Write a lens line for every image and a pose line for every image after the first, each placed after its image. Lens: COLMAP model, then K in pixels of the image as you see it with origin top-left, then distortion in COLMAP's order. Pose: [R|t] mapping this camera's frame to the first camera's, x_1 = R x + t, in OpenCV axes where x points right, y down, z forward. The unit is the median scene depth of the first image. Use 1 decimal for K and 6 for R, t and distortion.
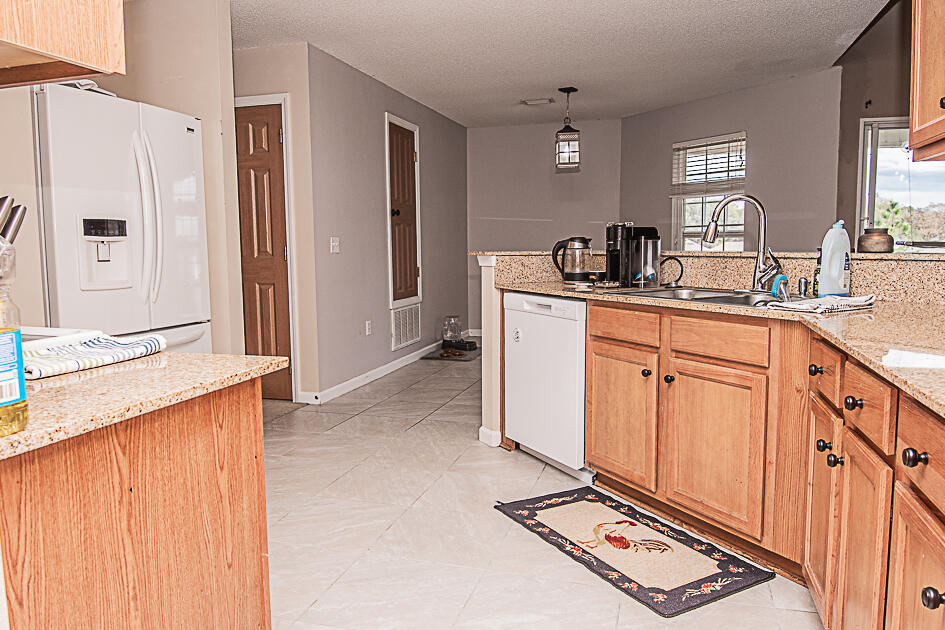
lens RADIAL K [[680.5, 0, 454.9], [0, 680.5, 313.4], [0, 0, 1]] dist [-0.002471, -0.045123]
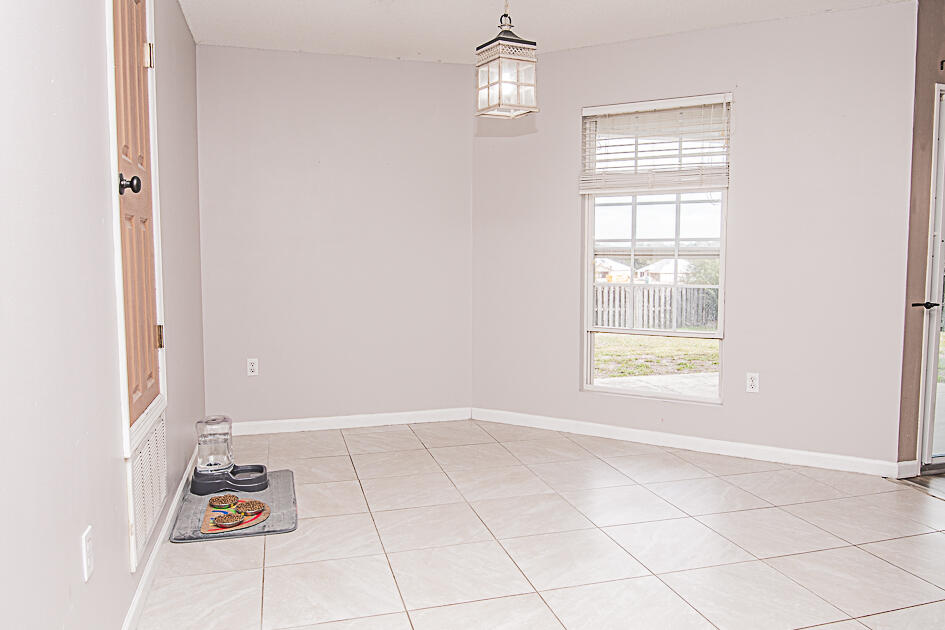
lens RADIAL K [[680.5, 0, 454.9], [0, 680.5, 313.4], [0, 0, 1]] dist [-0.002471, -0.045123]
pose [[0.842189, -0.036378, 0.537954, -0.132366], [0.047137, 0.998869, -0.006250, -0.068317], [-0.537118, 0.030622, 0.842951, 0.592327]]
